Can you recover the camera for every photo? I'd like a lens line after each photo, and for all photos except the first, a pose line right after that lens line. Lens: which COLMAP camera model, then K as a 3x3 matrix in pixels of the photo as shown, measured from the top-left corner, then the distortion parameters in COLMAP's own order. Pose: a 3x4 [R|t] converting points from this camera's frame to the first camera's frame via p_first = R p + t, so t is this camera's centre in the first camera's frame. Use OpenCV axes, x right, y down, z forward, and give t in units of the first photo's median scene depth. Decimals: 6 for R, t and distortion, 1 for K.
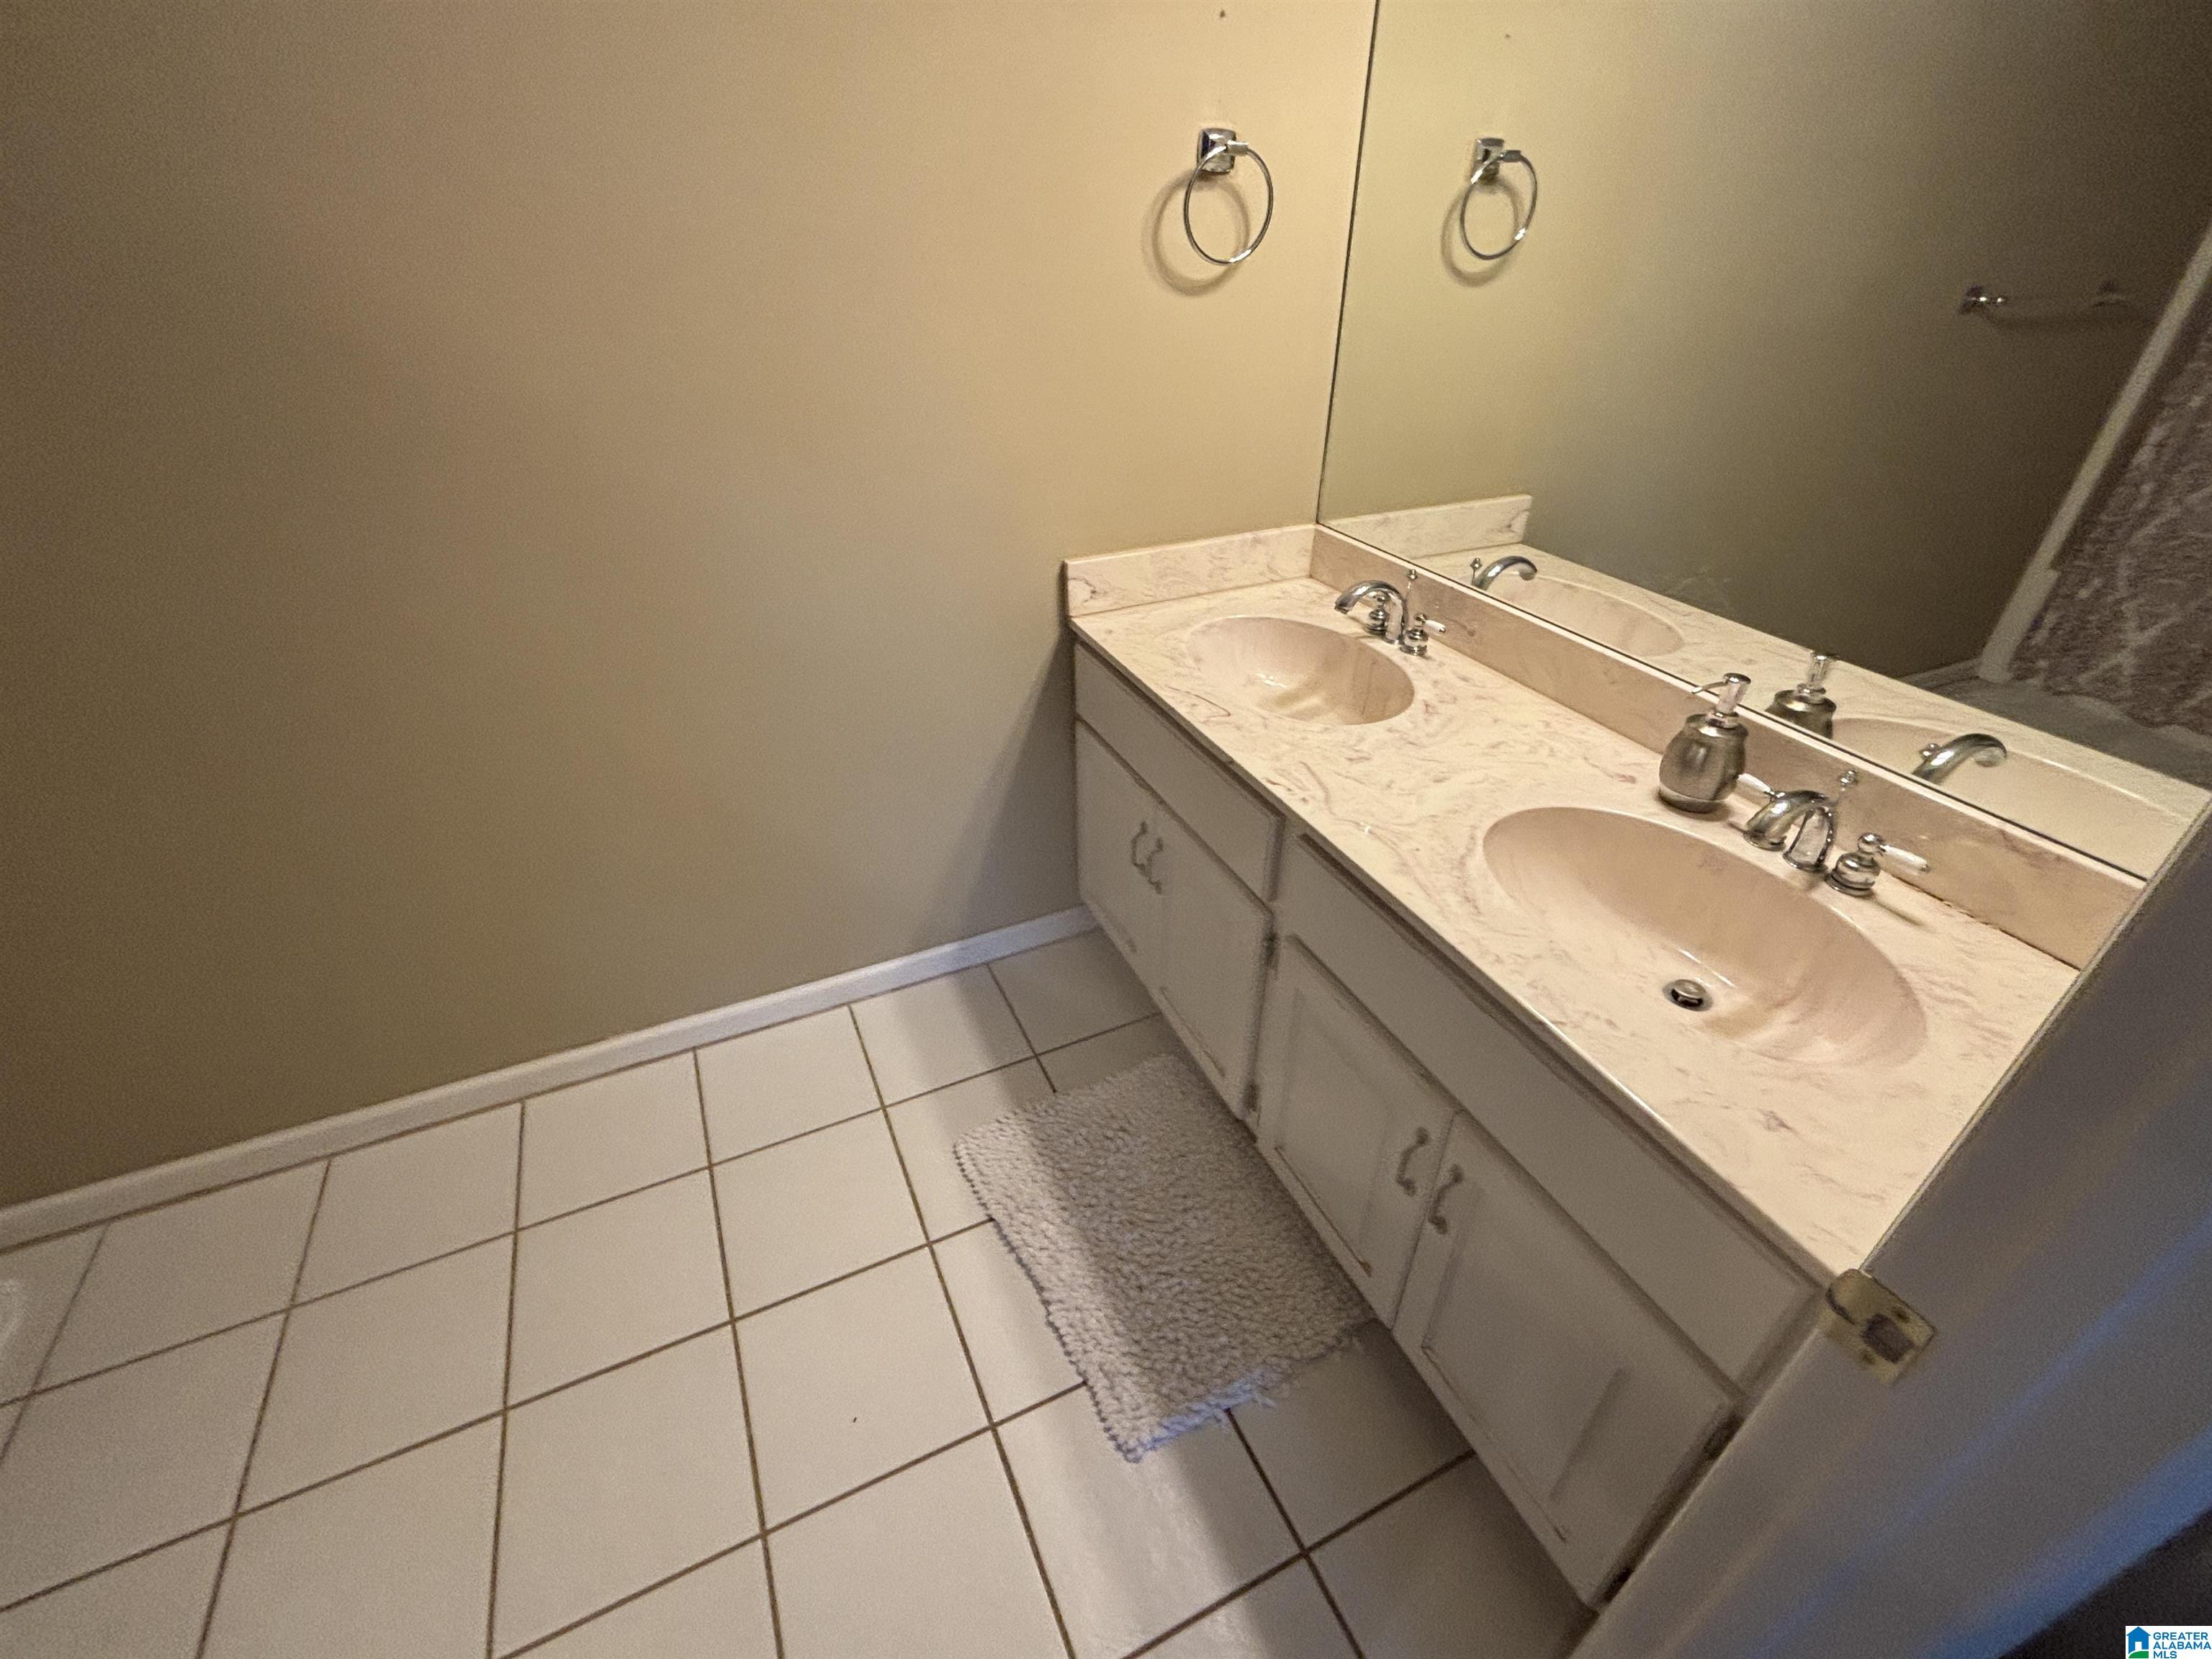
lens RADIAL K [[946.8, 0, 1108.3], [0, 946.8, 825.3], [0, 0, 1]] dist [-0.001330, 0.001205]
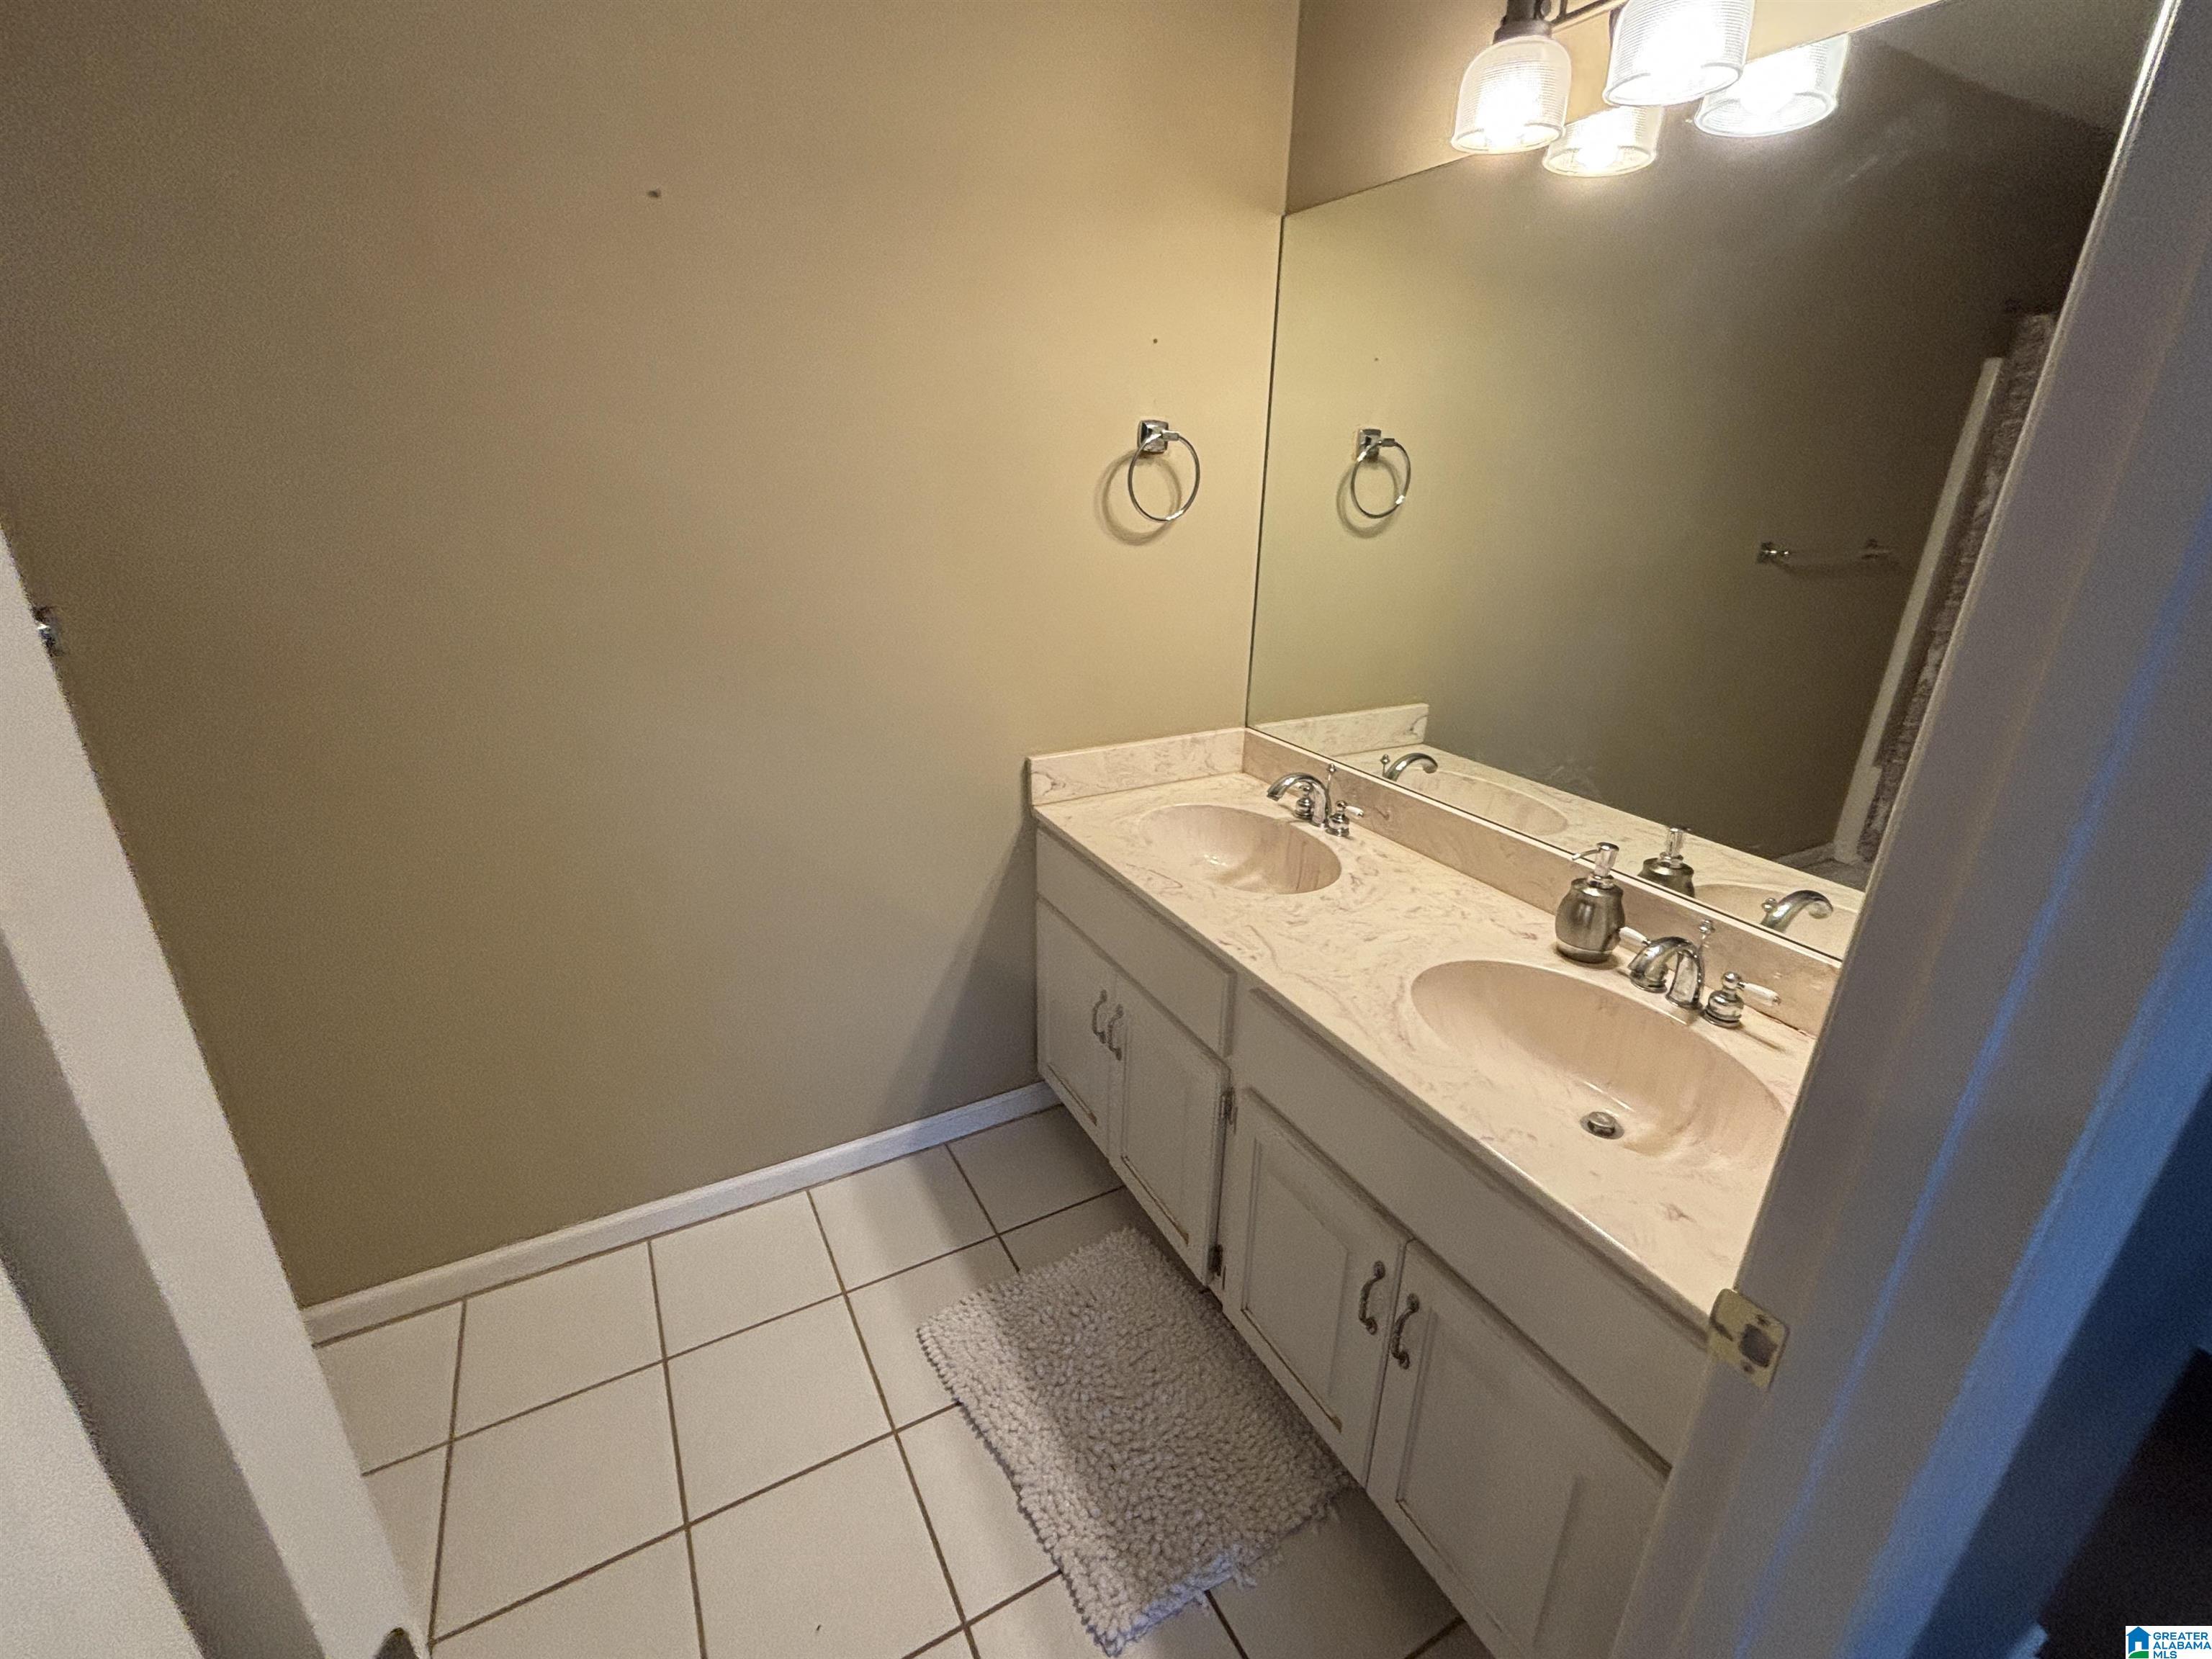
lens RADIAL K [[946.8, 0, 1105.9], [0, 946.8, 829.1], [0, 0, 1]] dist [-0.001330, 0.001205]
pose [[0.997722, -0.007736, 0.067008, -0.033714], [0.021386, 0.978429, -0.205473, 0.041343], [-0.063973, 0.206438, 0.976366, -0.096416]]
